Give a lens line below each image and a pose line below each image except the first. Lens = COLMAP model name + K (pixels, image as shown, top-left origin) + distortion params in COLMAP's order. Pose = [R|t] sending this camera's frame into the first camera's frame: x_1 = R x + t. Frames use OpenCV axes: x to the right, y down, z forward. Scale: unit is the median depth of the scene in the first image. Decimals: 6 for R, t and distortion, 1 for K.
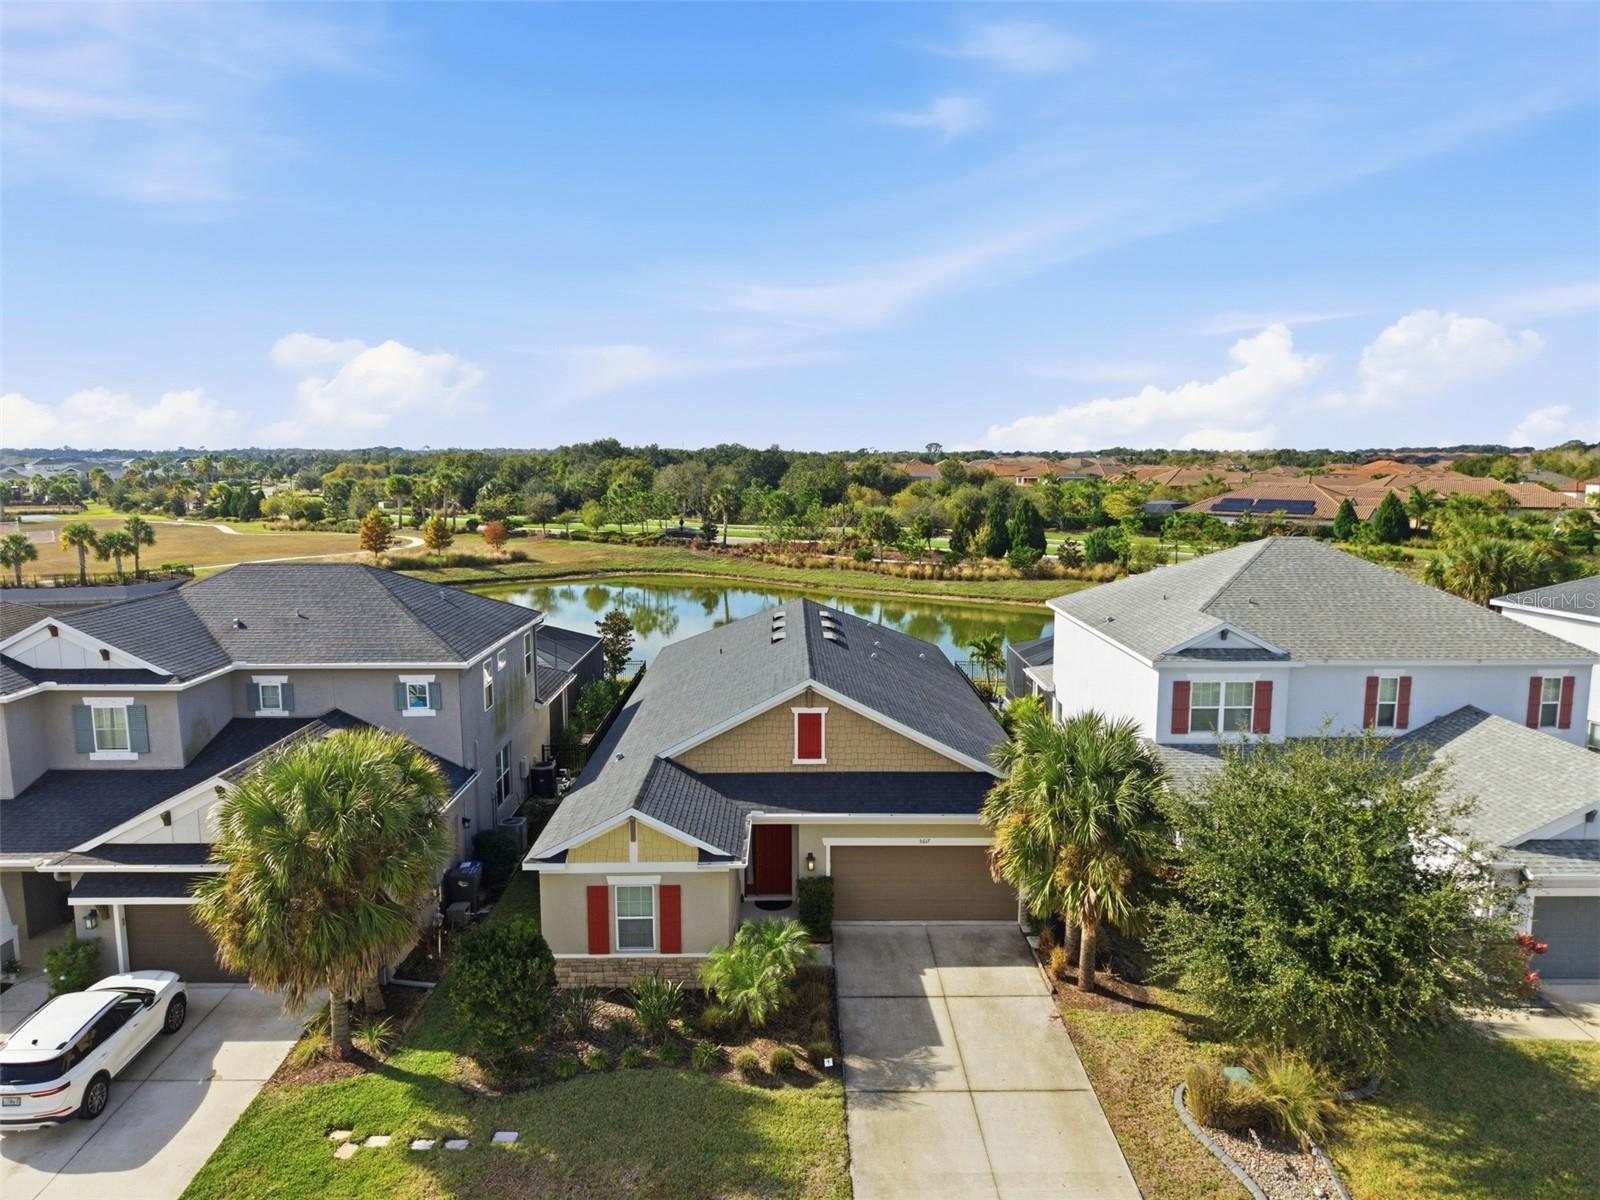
lens RADIAL K [[1058.1, 0, 795.8], [0, 1058.1, 627.6], [0, 0, 1]] dist [0.075585, -0.099660]
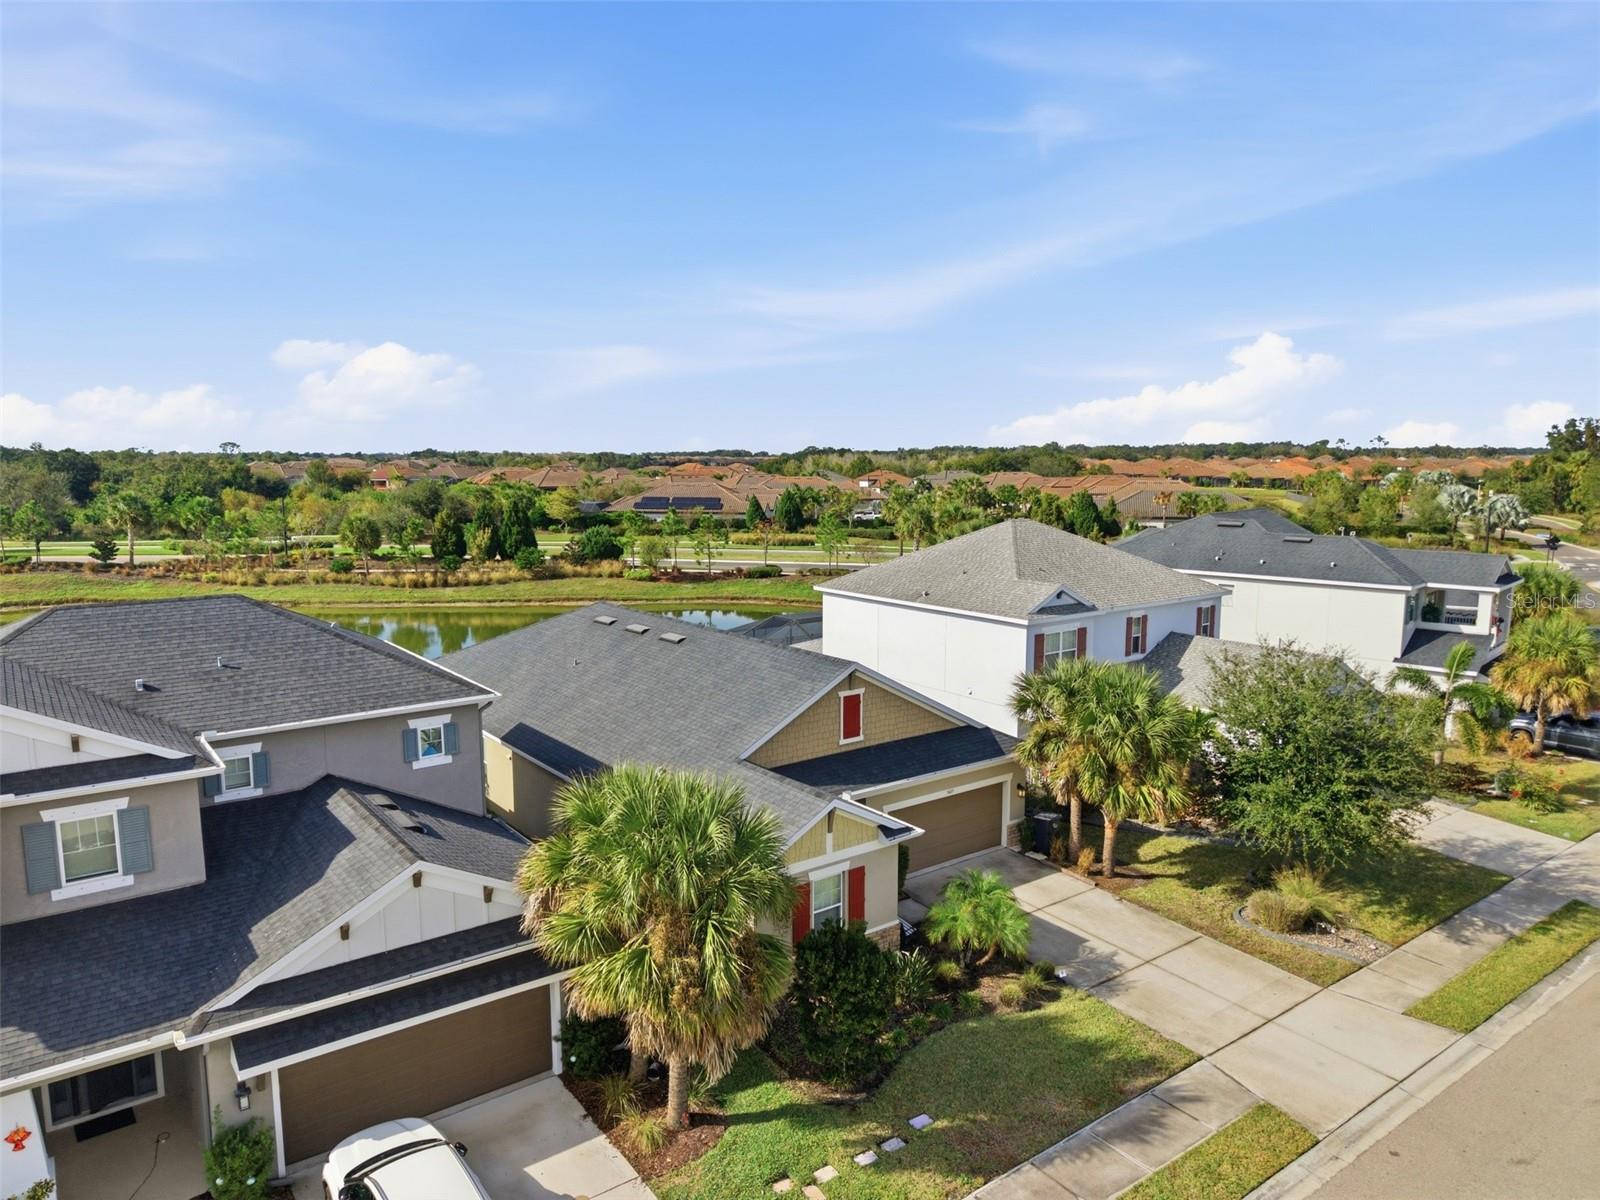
lens RADIAL K [[1058.1, 0, 795.8], [0, 1058.1, 627.6], [0, 0, 1]] dist [0.075585, -0.099660]
pose [[0.806055, -0.095626, 0.584064, -0.645525], [0.096730, 0.994877, 0.029390, -0.023778], [-0.583882, 0.032807, 0.811176, 0.160336]]
